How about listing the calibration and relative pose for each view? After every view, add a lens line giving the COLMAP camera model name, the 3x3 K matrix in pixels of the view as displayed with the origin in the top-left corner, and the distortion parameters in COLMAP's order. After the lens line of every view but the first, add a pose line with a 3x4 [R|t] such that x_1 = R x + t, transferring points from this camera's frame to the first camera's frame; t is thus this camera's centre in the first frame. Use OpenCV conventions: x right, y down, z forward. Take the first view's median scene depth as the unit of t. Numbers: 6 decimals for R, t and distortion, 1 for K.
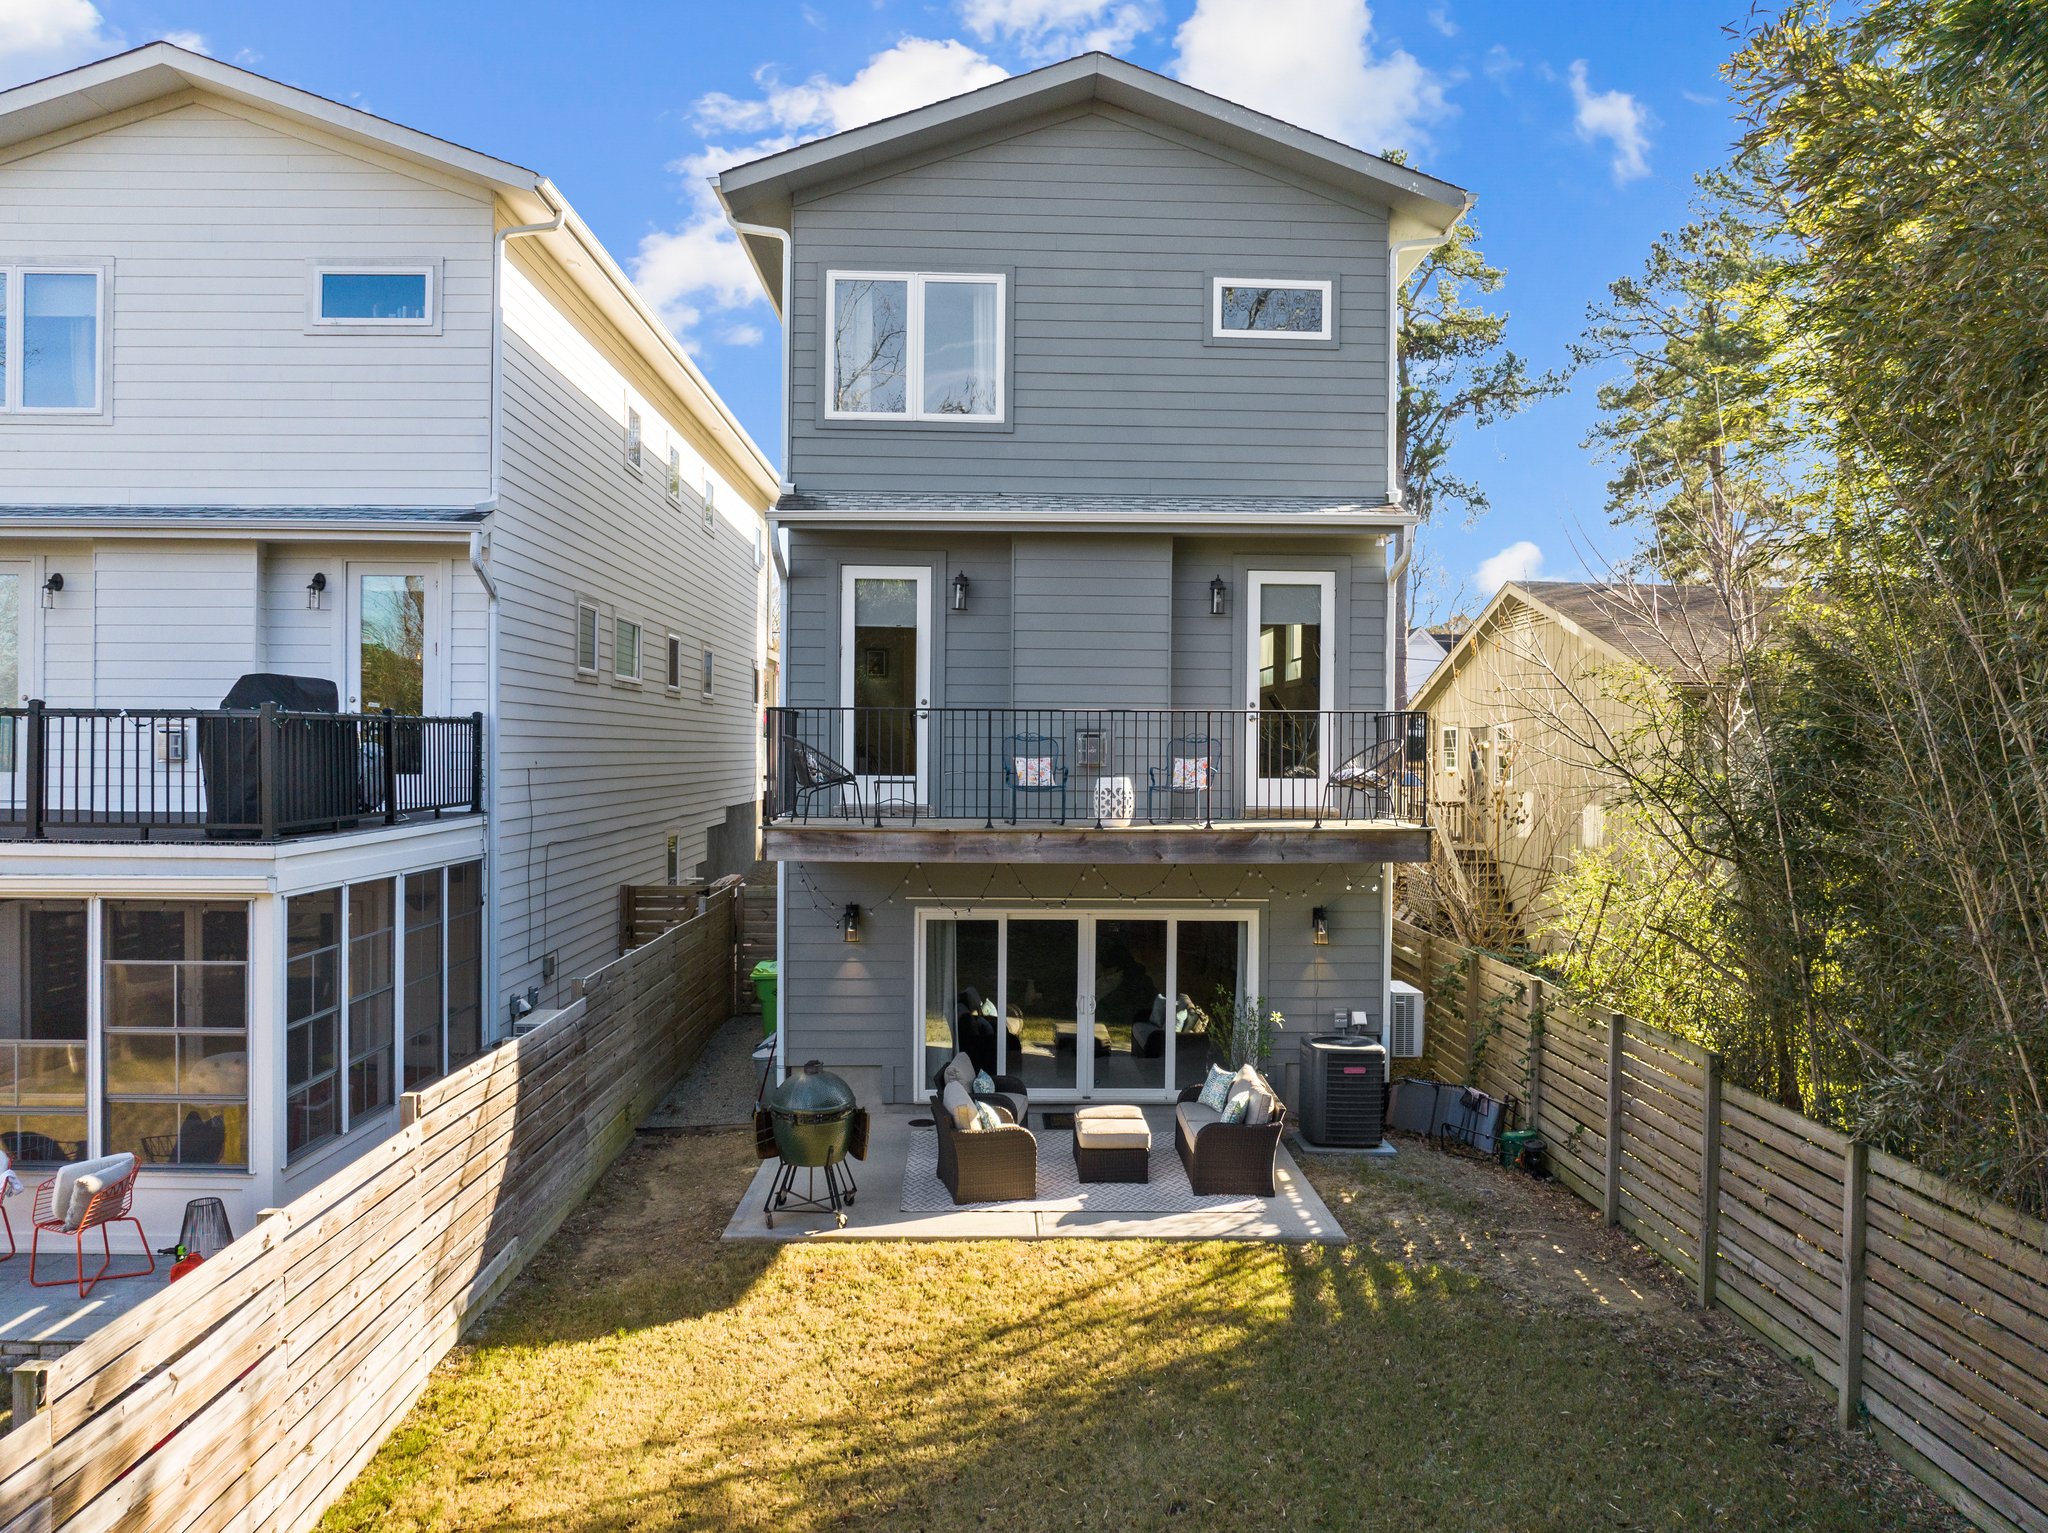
lens RADIAL K [[1441.5, 0, 1034.3], [0, 1441.5, 763.8], [0, 0, 1]] dist [-0.034883, 0.003922]
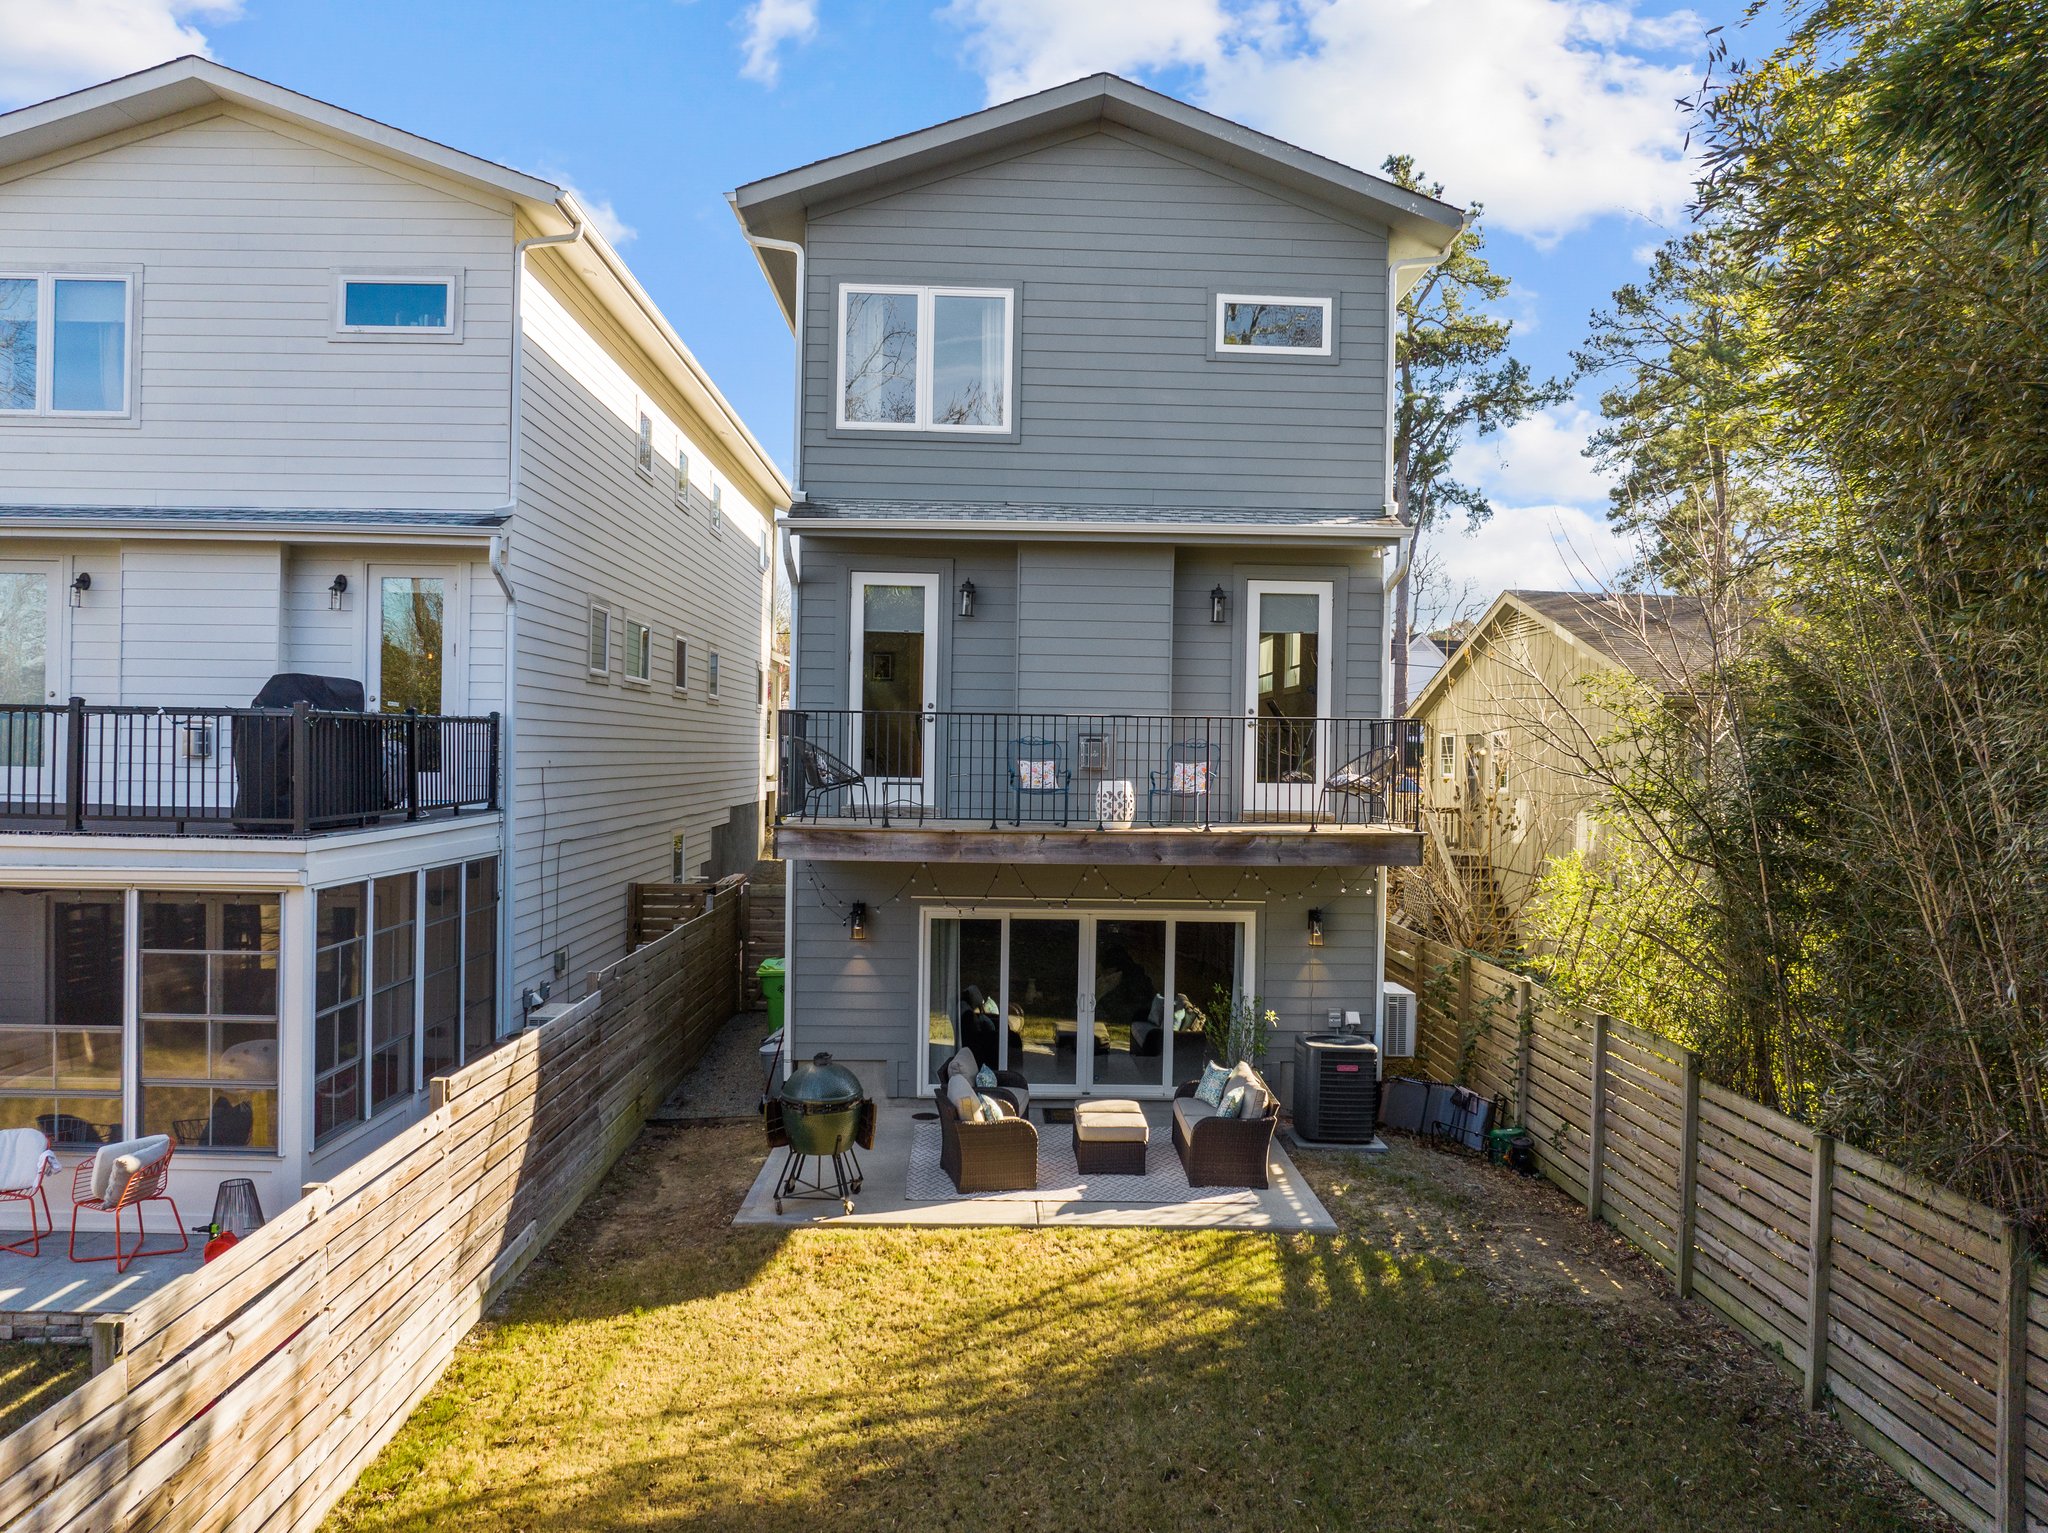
lens RADIAL K [[1452.6, 0, 1035.8], [0, 1452.6, 765.9], [0, 0, 1]] dist [-0.031416, -0.002922]
pose [[0.999963, 0.008436, 0.001534, -0.003034], [-0.008436, 0.999964, -0.000431, -0.000340], [-0.001538, 0.000418, 0.999999, -0.033689]]
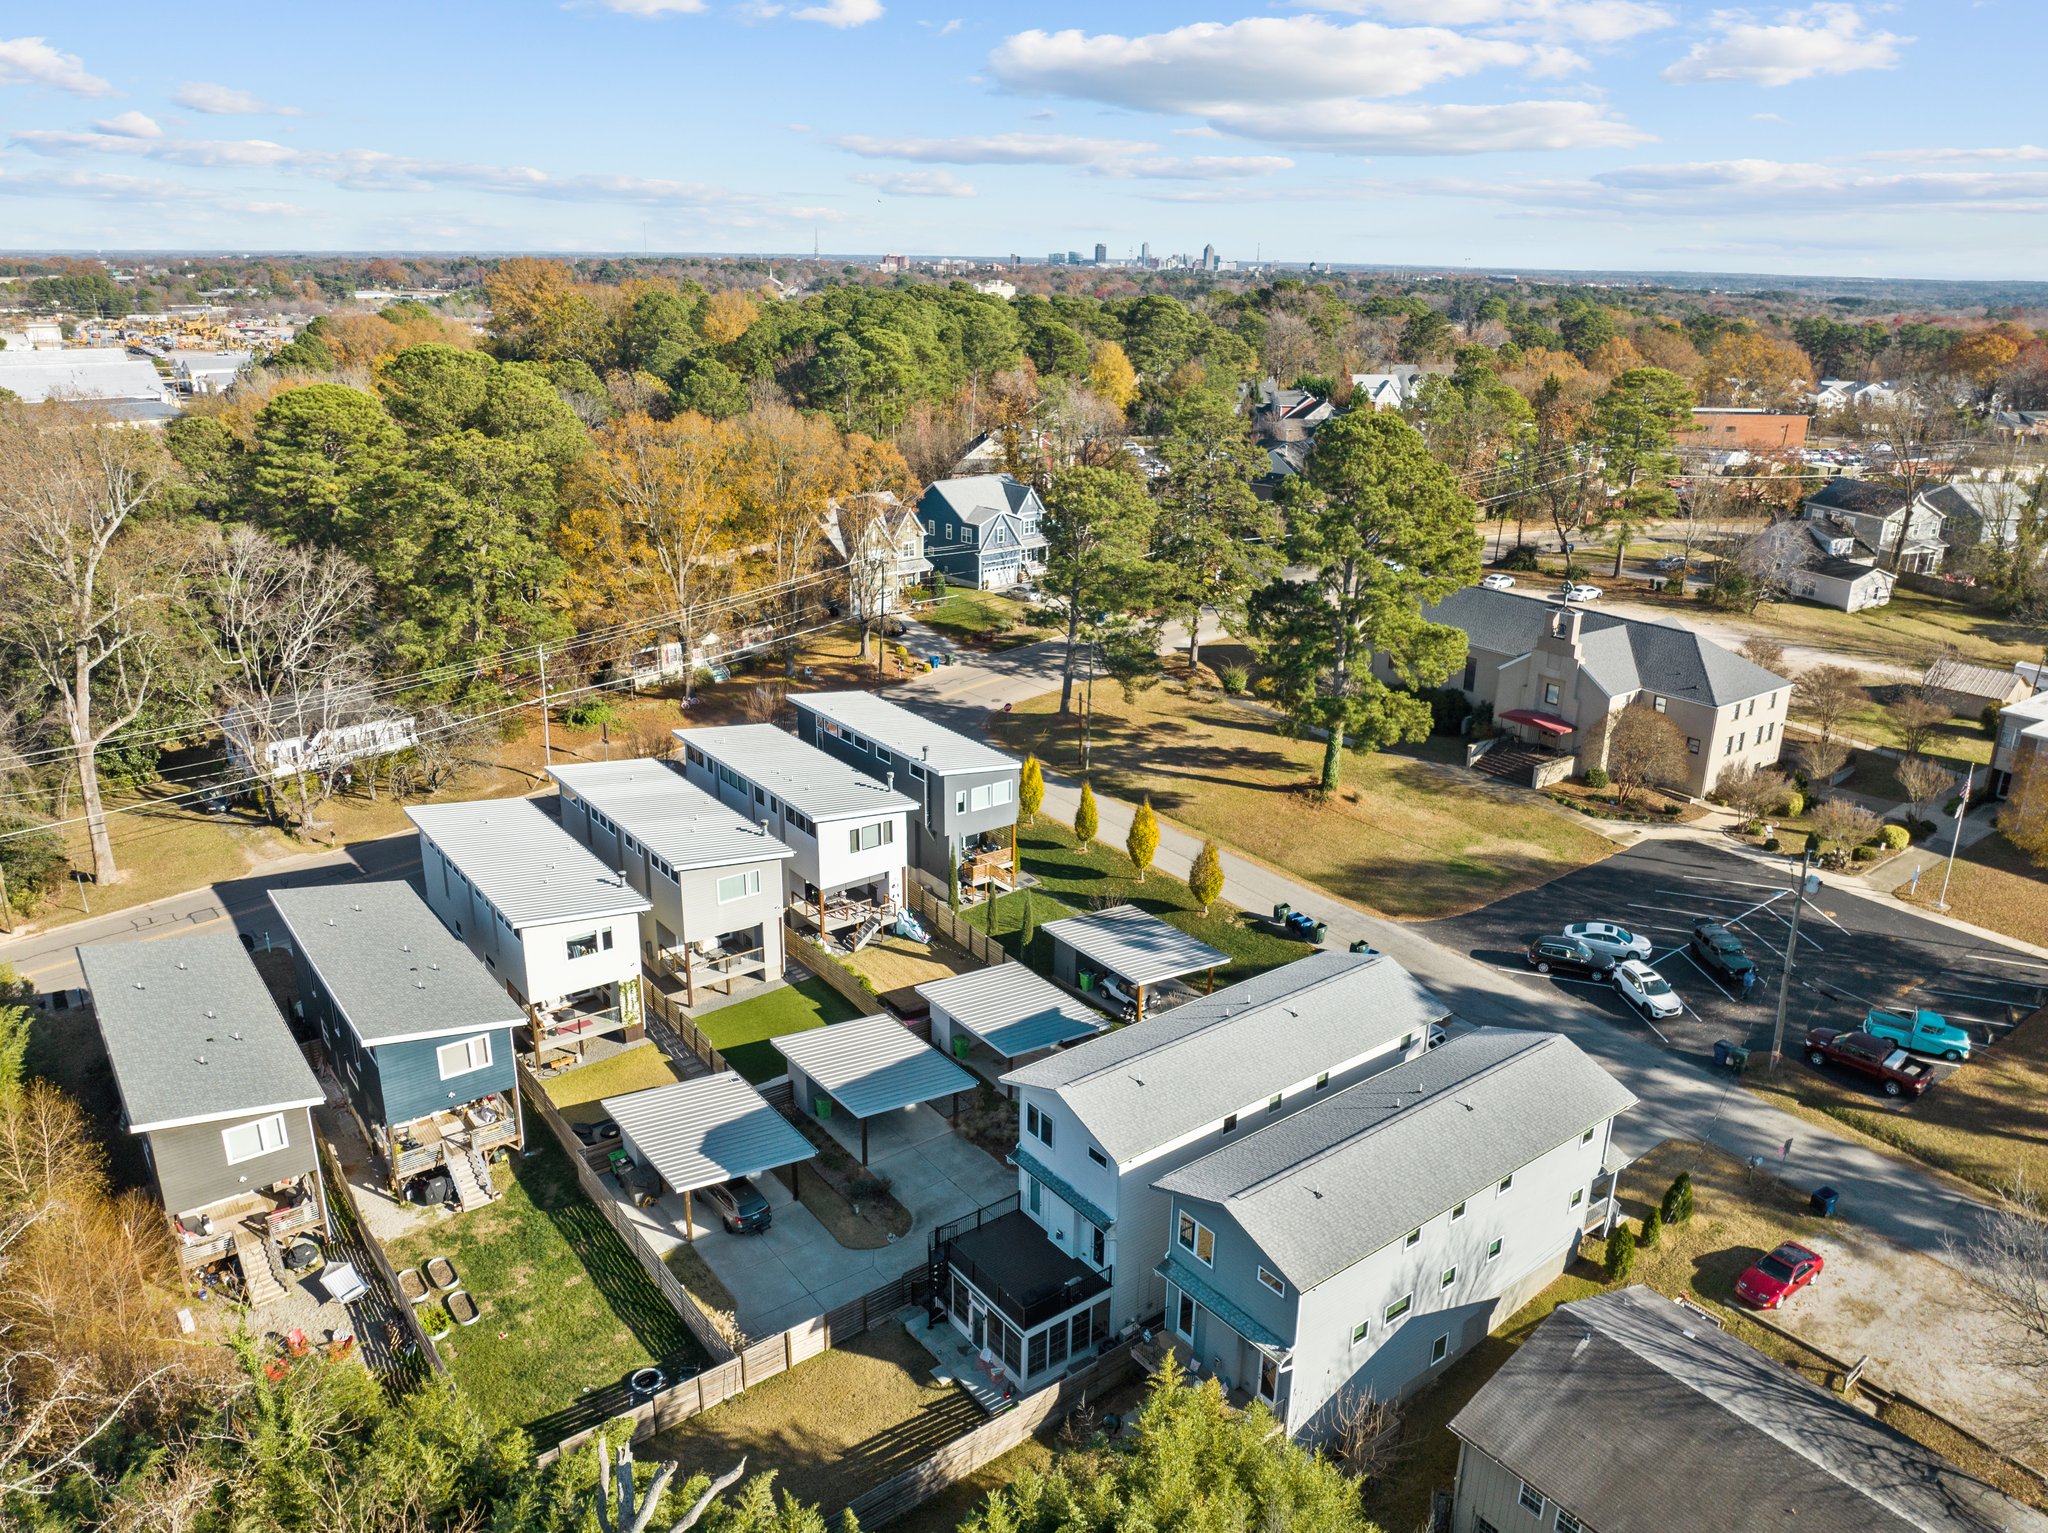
lens RADIAL K [[1457.3, 0, 1041.6], [0, 1457.3, 756.2], [0, 0, 1]] dist [-0.038153, -0.000914]
pose [[0.580545, 0.259200, -0.771870, 2.195605], [-0.010253, 0.950229, 0.311383, -2.586680], [0.814164, -0.172858, 0.554308, -1.101092]]
